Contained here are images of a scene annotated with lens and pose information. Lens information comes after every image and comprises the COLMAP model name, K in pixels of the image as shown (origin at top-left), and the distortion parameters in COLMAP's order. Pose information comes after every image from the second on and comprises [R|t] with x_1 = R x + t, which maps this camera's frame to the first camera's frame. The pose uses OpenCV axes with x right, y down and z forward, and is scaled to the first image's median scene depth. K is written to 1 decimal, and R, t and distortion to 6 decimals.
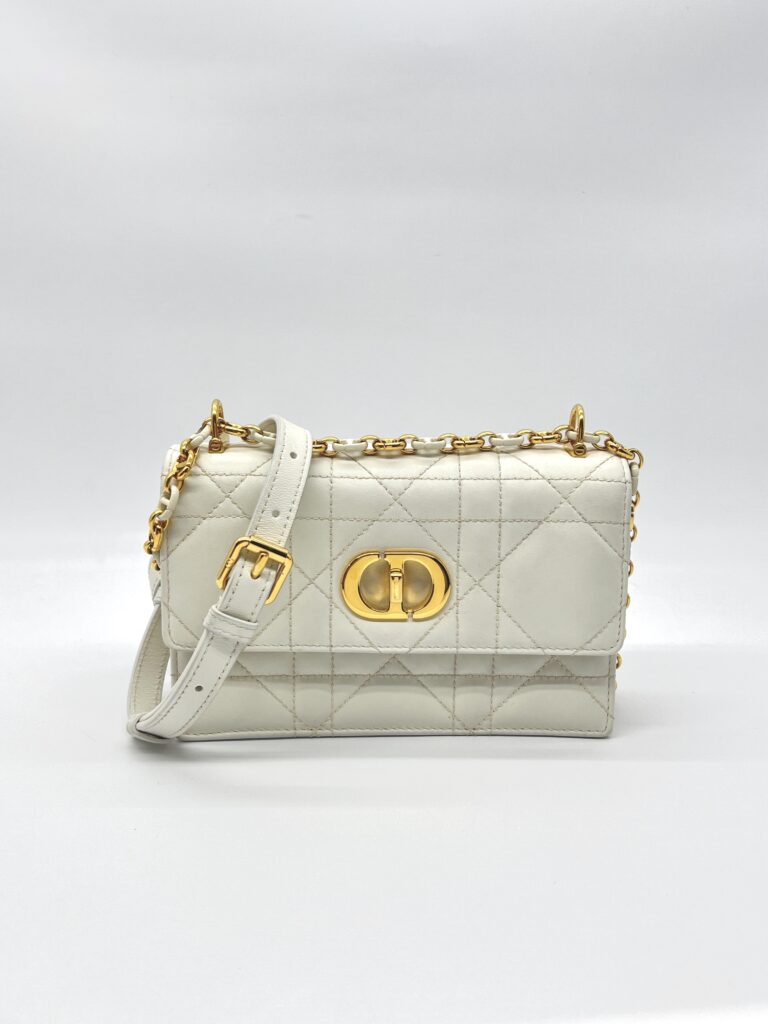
lens RADIAL K [[950.1, 0, 383.5], [0, 950.1, 509.9], [0, 0, 1]] dist [0.000539, 0.000000]
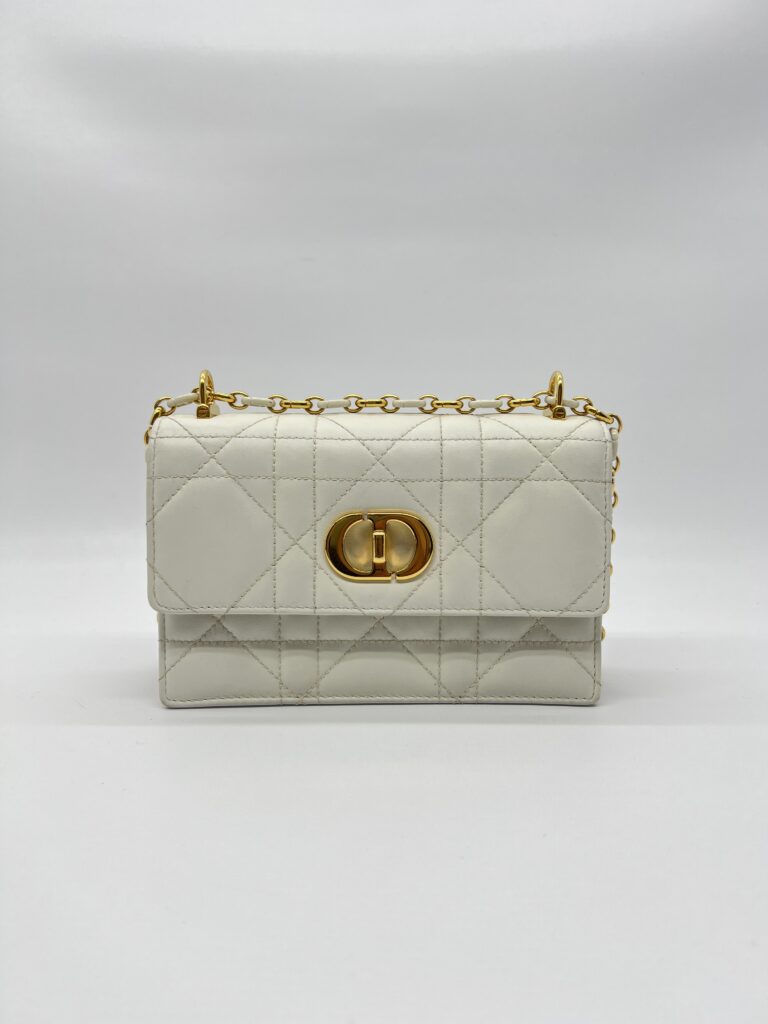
lens RADIAL K [[773.7, 0, 377.5], [0, 773.7, 519.3], [0, 0, 1]] dist [0.005466, -0.017585]
pose [[0.999662, -0.007216, -0.024987, 0.031518], [0.004933, 0.995909, -0.090232, 0.123201], [0.025536, 0.090078, 0.995607, 0.178728]]
